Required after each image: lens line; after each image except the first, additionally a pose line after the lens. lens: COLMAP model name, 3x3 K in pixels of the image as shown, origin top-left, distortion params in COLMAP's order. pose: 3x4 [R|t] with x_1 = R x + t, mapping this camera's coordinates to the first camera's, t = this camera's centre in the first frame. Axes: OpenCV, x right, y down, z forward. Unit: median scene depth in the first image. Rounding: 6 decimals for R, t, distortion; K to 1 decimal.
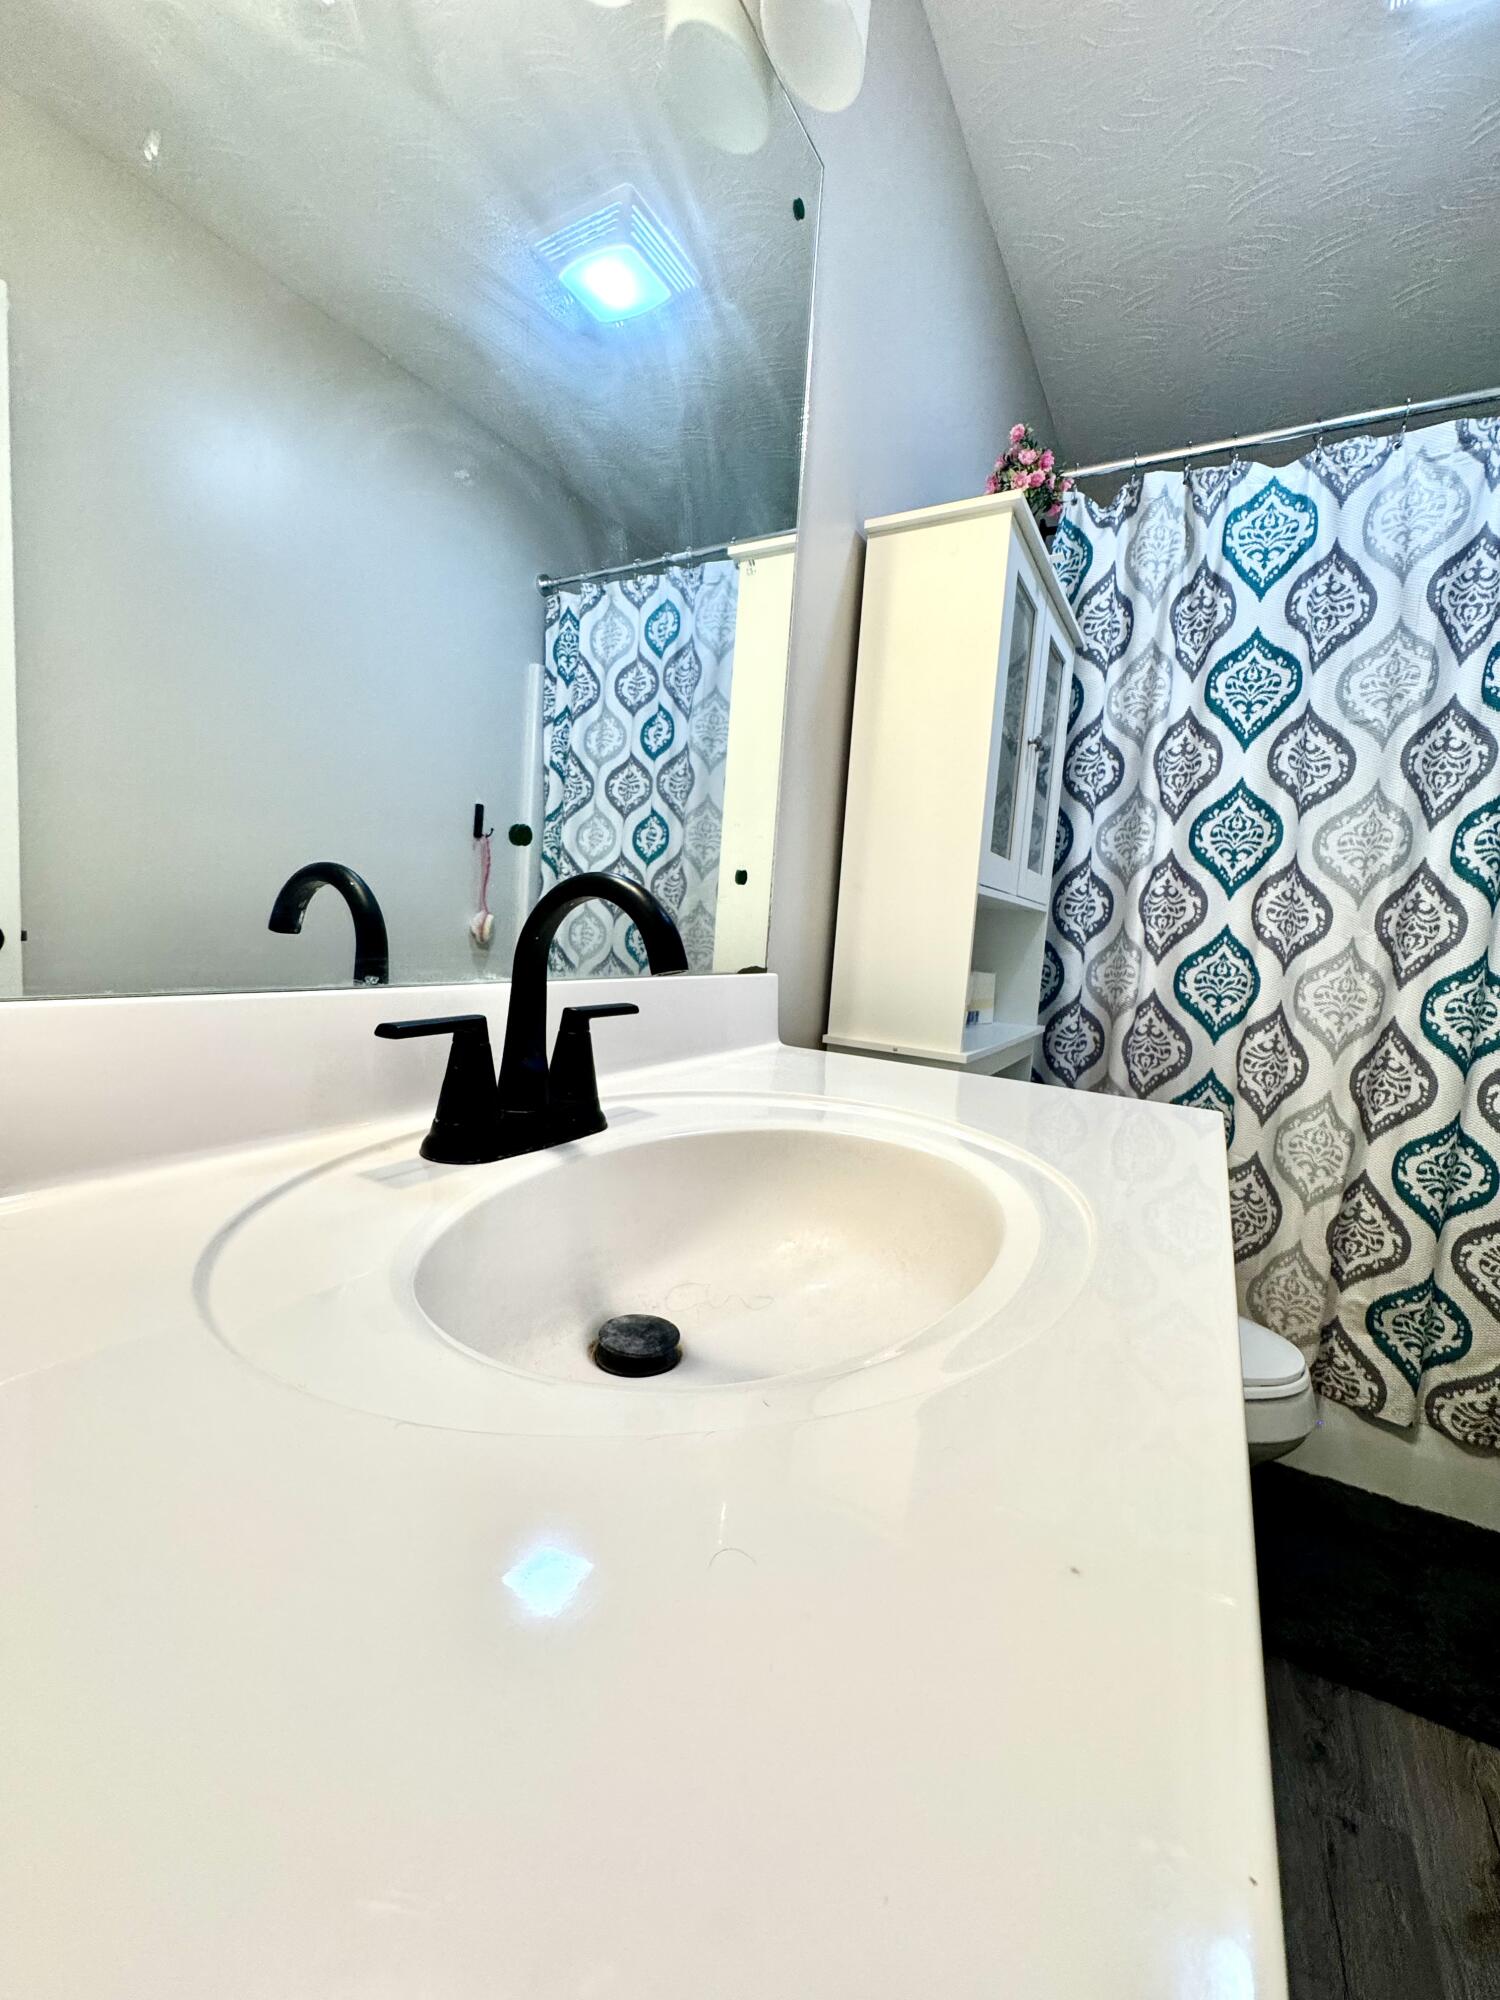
lens RADIAL K [[796.2, 0, 757.0], [0, 796.2, 1000.5], [0, 0, 1]] dist [-0.002371, -0.000647]
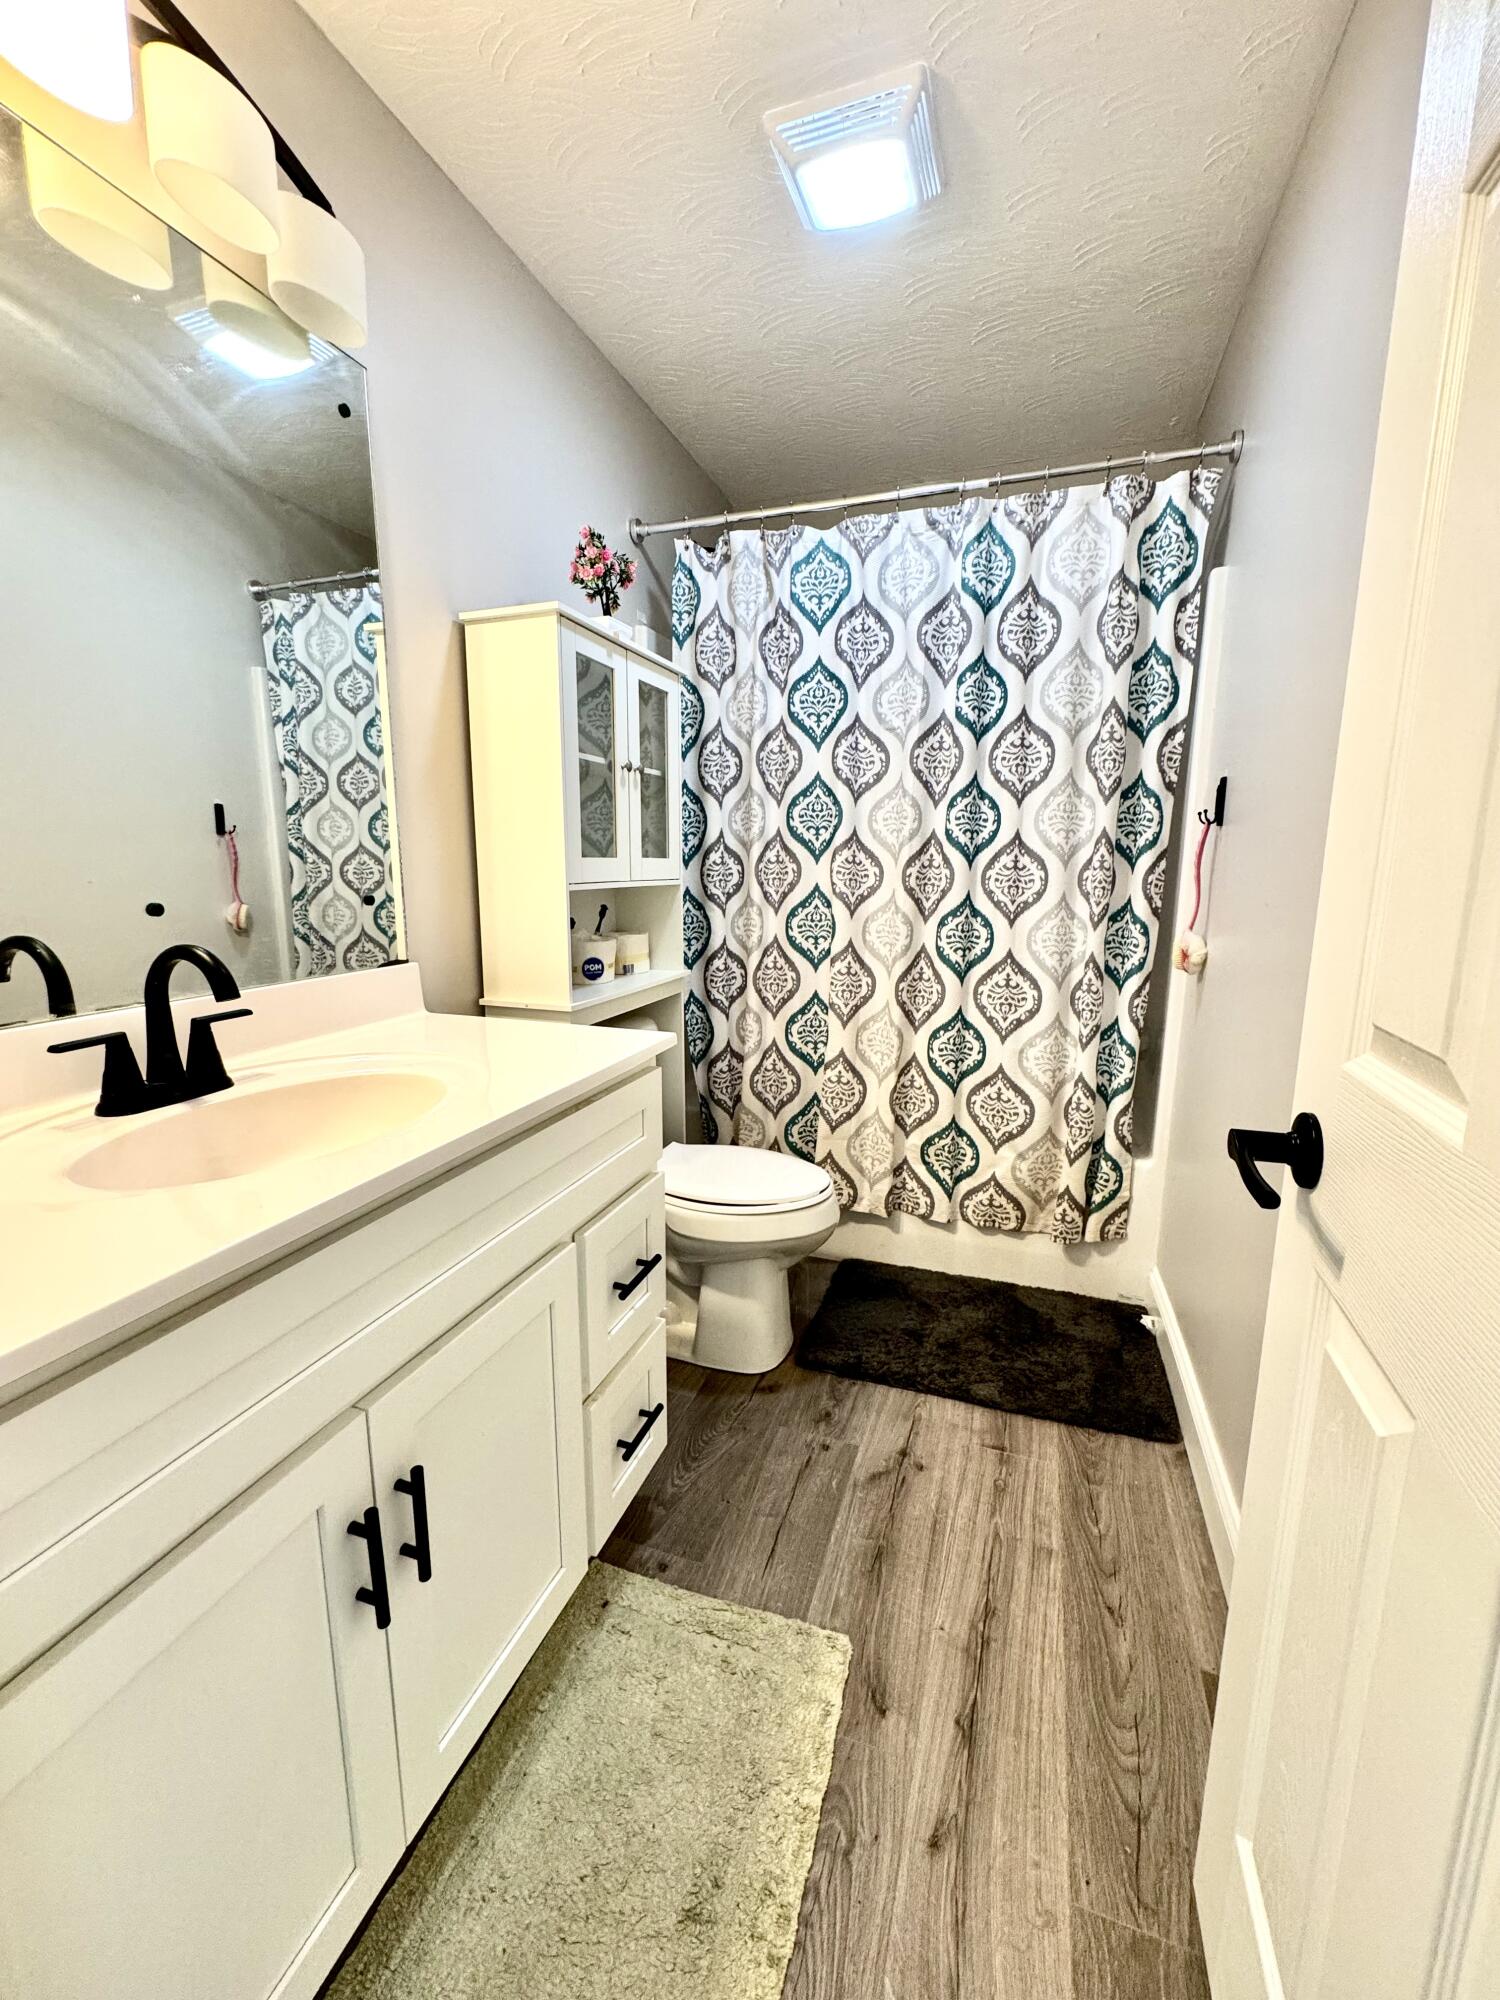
lens RADIAL K [[796.2, 0, 754.6], [0, 796.2, 997.5], [0, 0, 1]] dist [-0.002371, -0.000647]
pose [[0.980927, -0.097132, 0.168369, 0.250746], [0.082796, 0.992478, 0.090182, -0.034516], [-0.175862, -0.074521, 0.981590, -0.327933]]
